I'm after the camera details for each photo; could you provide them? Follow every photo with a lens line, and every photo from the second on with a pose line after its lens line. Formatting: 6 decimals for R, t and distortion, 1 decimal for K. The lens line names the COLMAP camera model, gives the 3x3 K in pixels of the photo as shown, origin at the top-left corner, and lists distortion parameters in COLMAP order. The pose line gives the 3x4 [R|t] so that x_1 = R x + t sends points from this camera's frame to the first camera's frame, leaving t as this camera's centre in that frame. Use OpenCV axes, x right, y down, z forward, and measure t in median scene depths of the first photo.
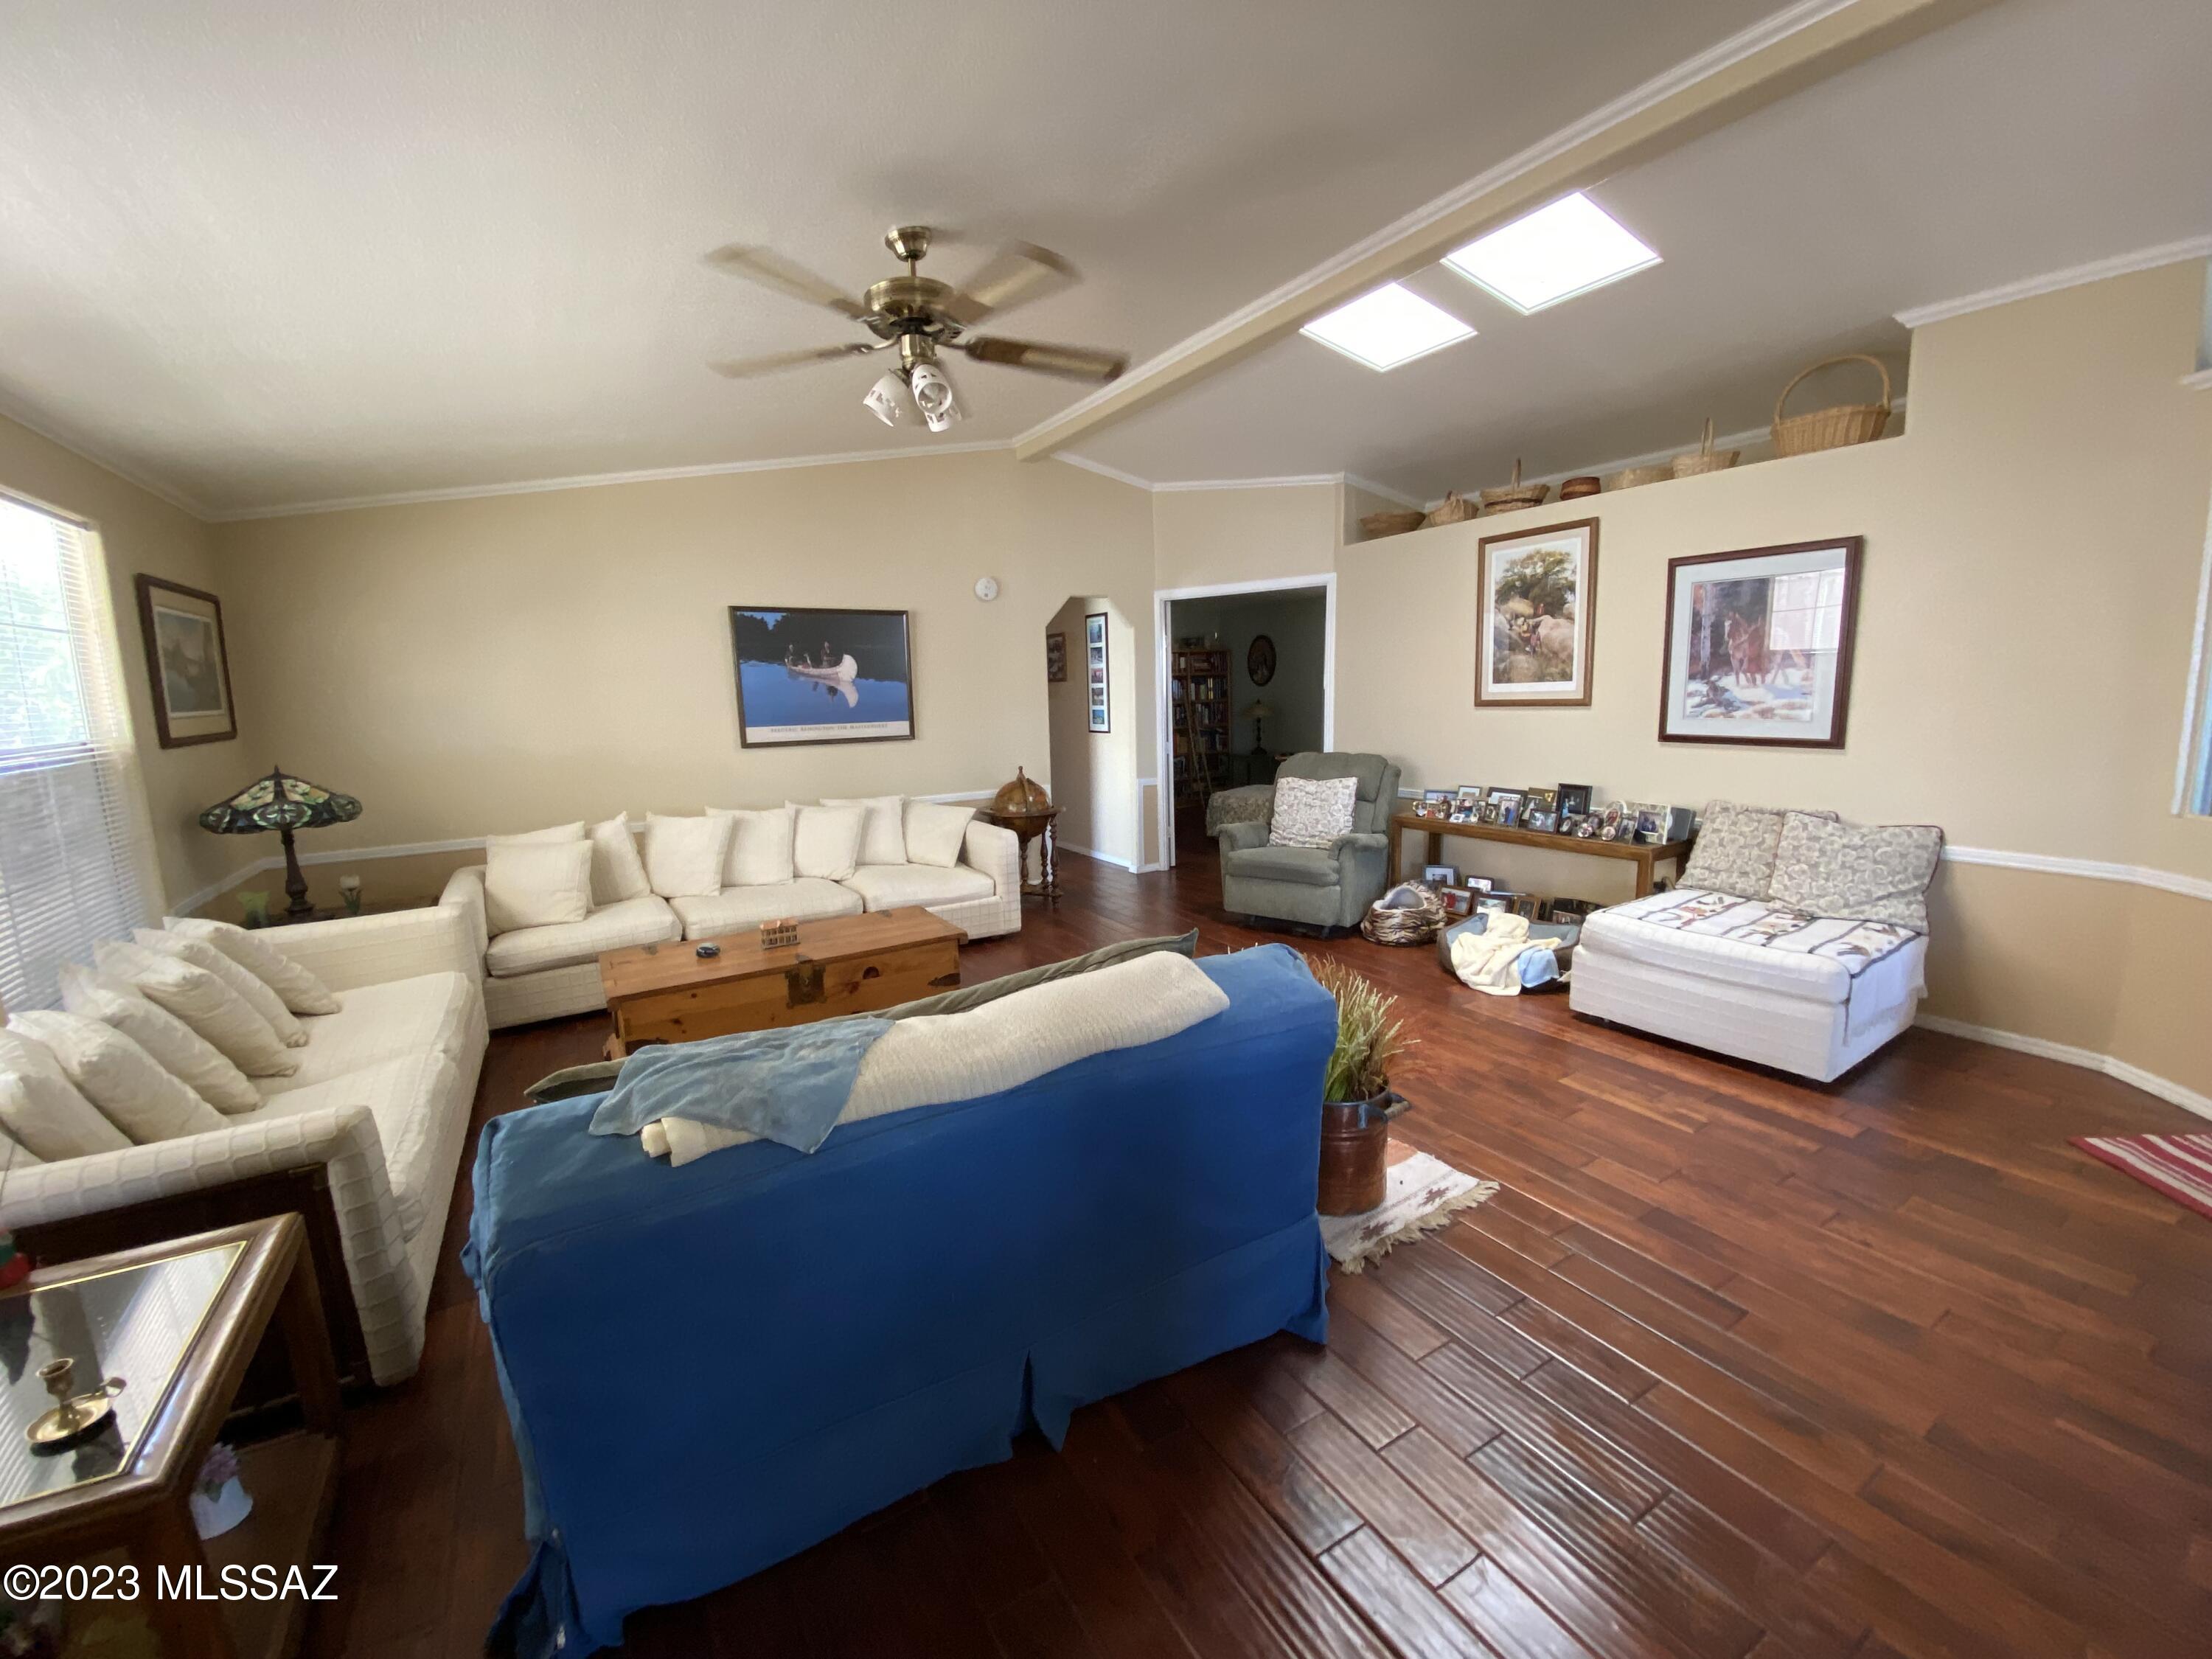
lens RADIAL K [[892.7, 0, 1096.7], [0, 892.7, 825.3], [0, 0, 1]] dist [0.049251, -0.036224]
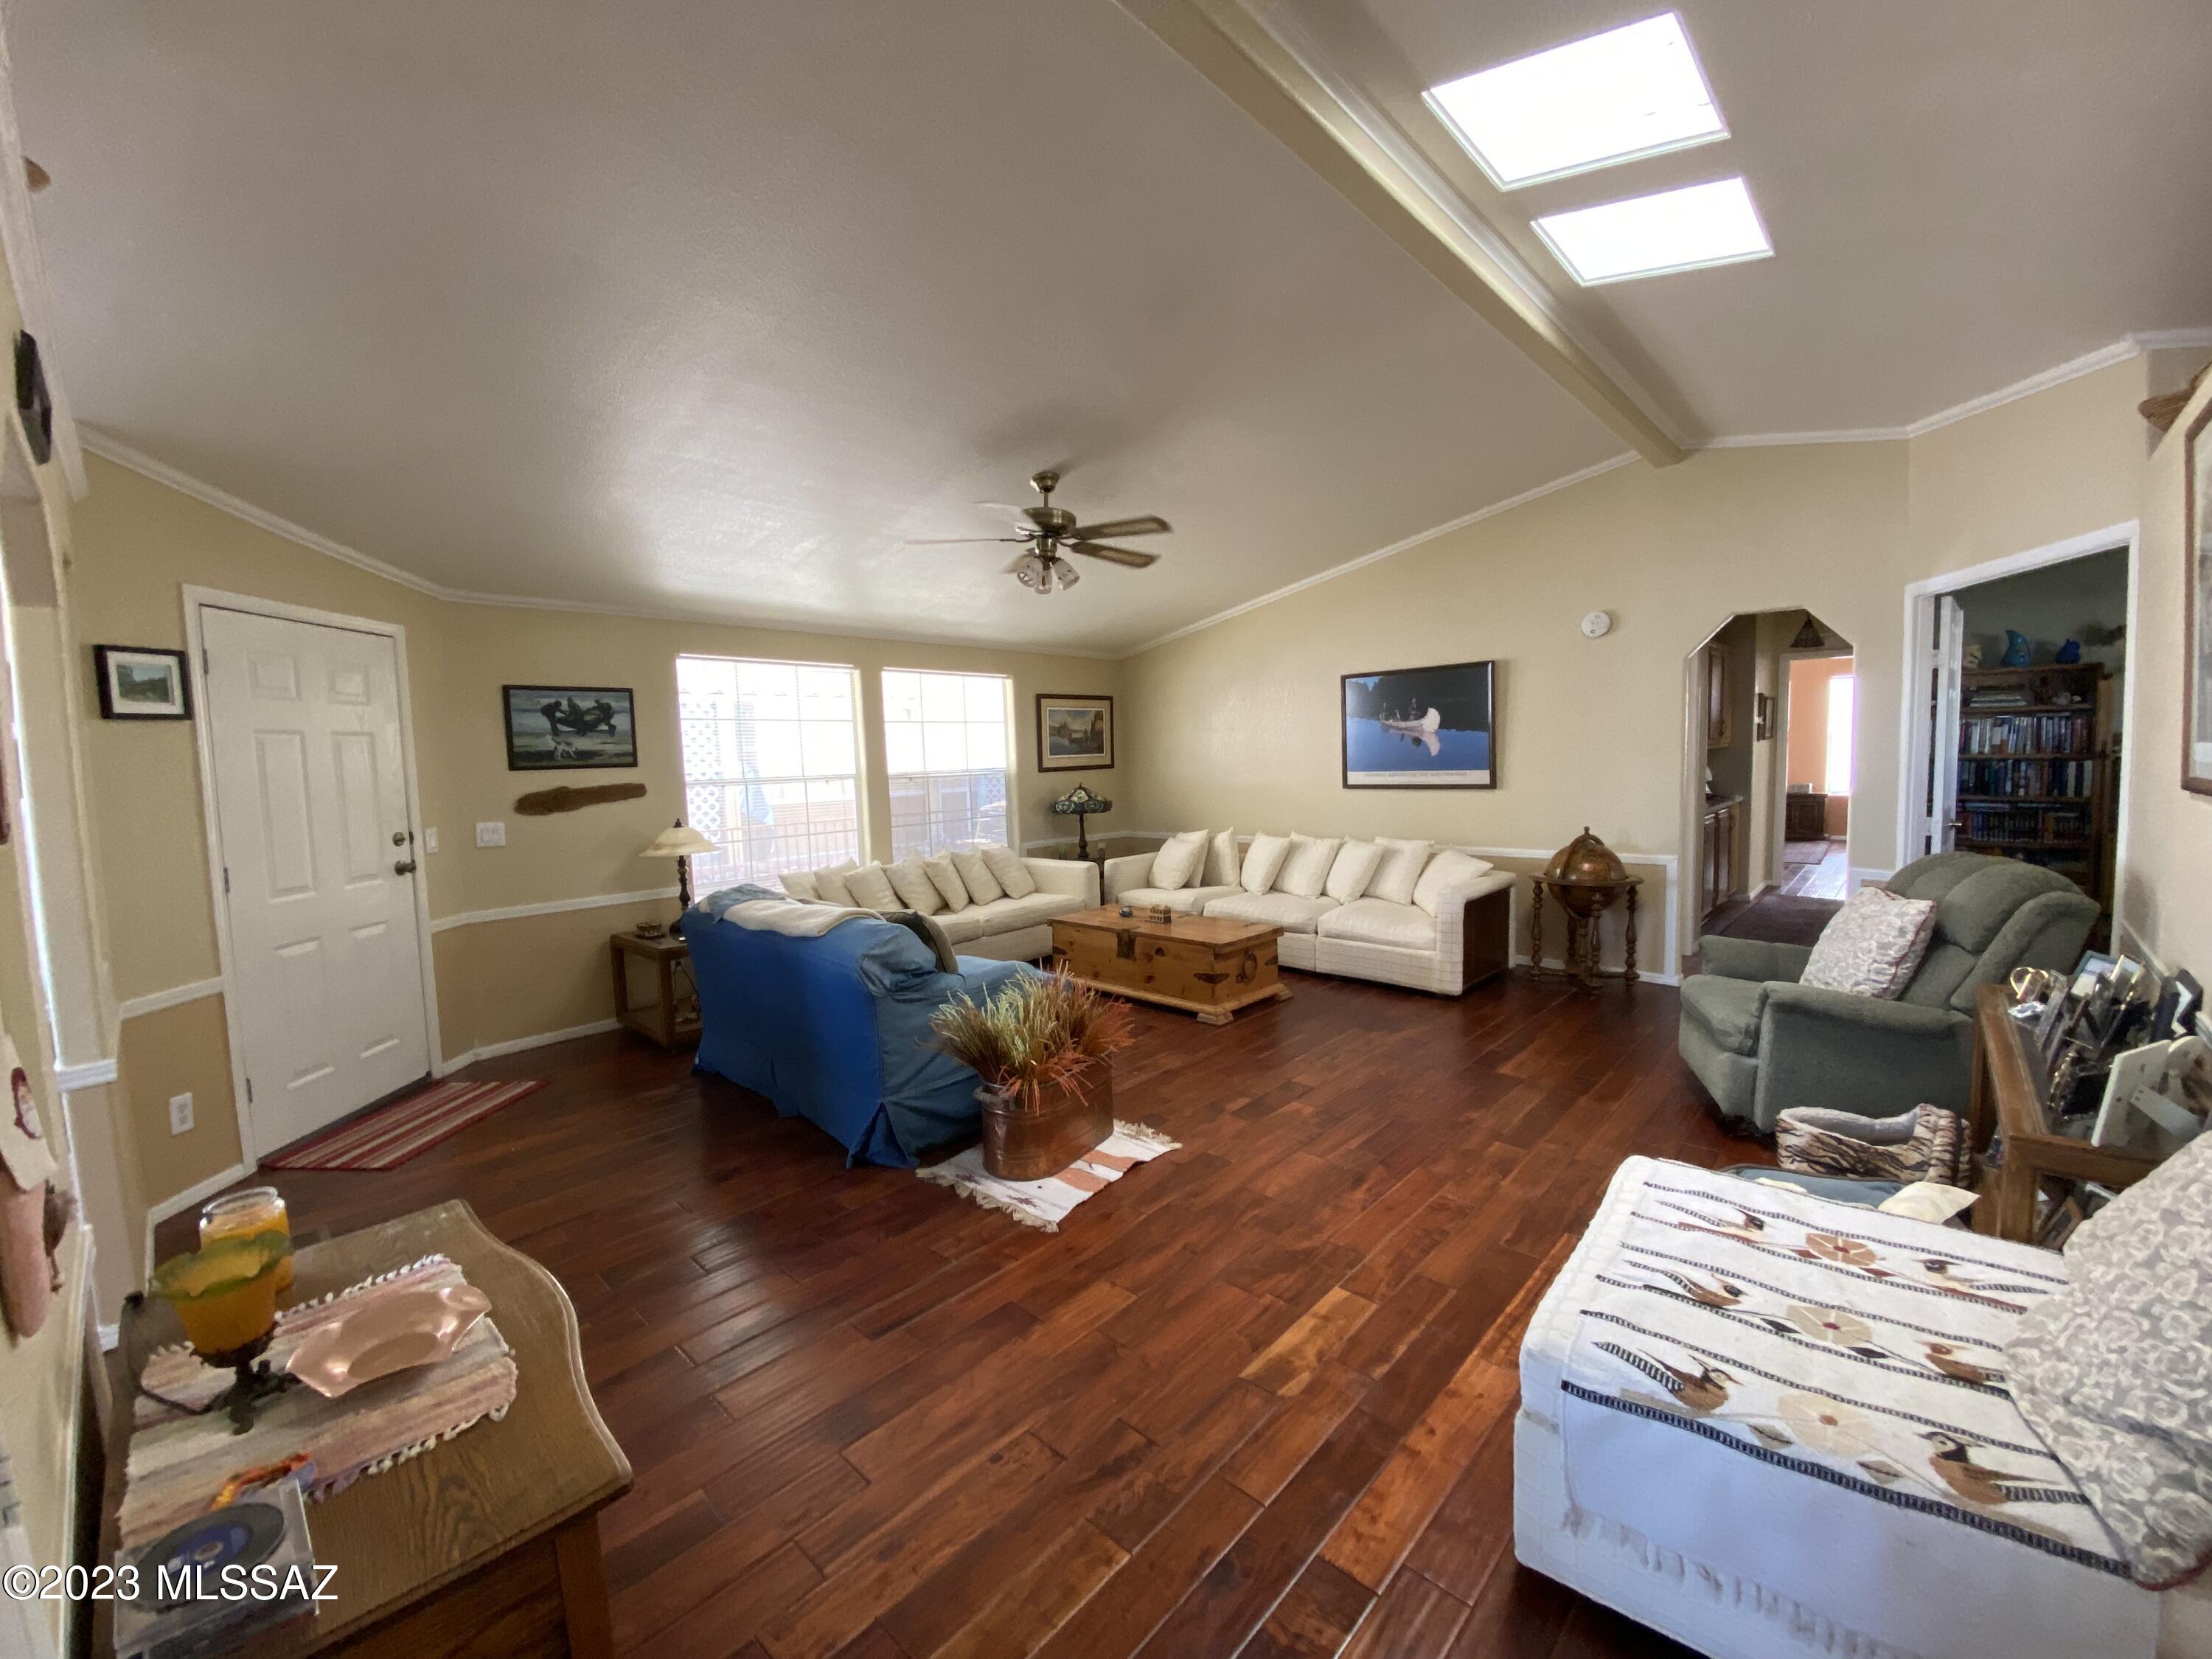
lens RADIAL K [[892.7, 0, 1096.7], [0, 892.7, 825.3], [0, 0, 1]] dist [0.049251, -0.036224]
pose [[0.251502, 0.093669, -0.963313, 0.669318], [-0.127966, 0.989786, 0.062834, -0.065954], [0.959360, 0.107468, 0.260919, 0.342671]]
